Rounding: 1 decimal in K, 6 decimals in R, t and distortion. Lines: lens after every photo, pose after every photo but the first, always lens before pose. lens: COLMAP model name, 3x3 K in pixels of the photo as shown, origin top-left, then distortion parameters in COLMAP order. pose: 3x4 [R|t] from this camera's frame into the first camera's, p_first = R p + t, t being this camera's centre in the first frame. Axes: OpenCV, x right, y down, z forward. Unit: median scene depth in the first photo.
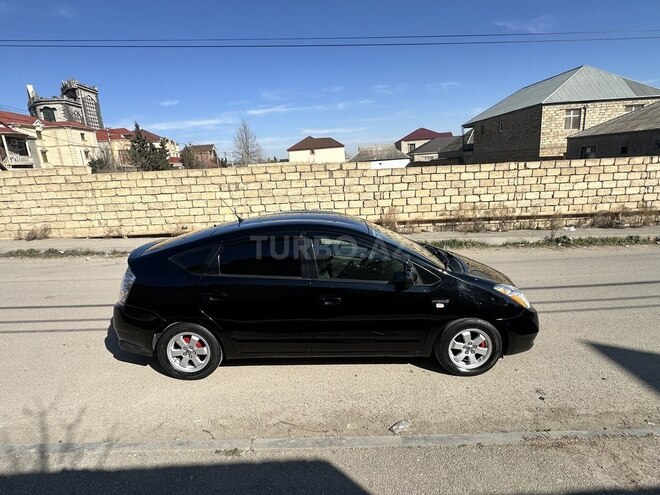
lens RADIAL K [[350.4, 0, 330.0], [0, 350.4, 247.5], [0, 0, 1]] dist [-0.004395, -0.000444]
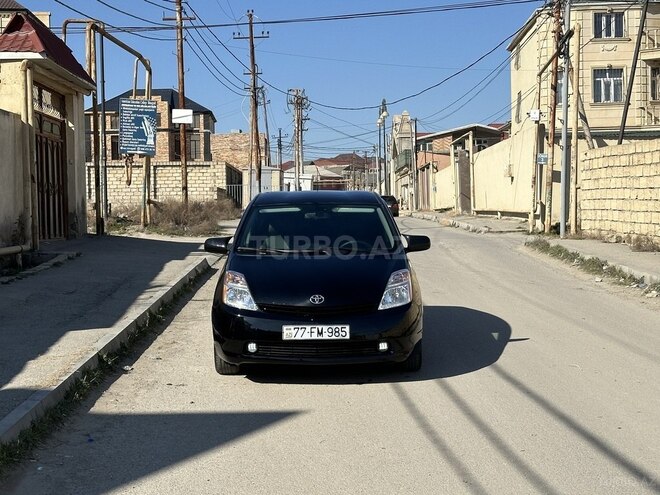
lens RADIAL K [[1164.4, 0, 330.0], [0, 1164.4, 247.5], [0, 0, 1]] dist [0.063034, 0.102554]
pose [[0.006245, 0.088093, -0.996093, 1.147662], [-0.211140, 0.973771, 0.084795, -0.083067], [0.977436, 0.209785, 0.024681, 0.400347]]
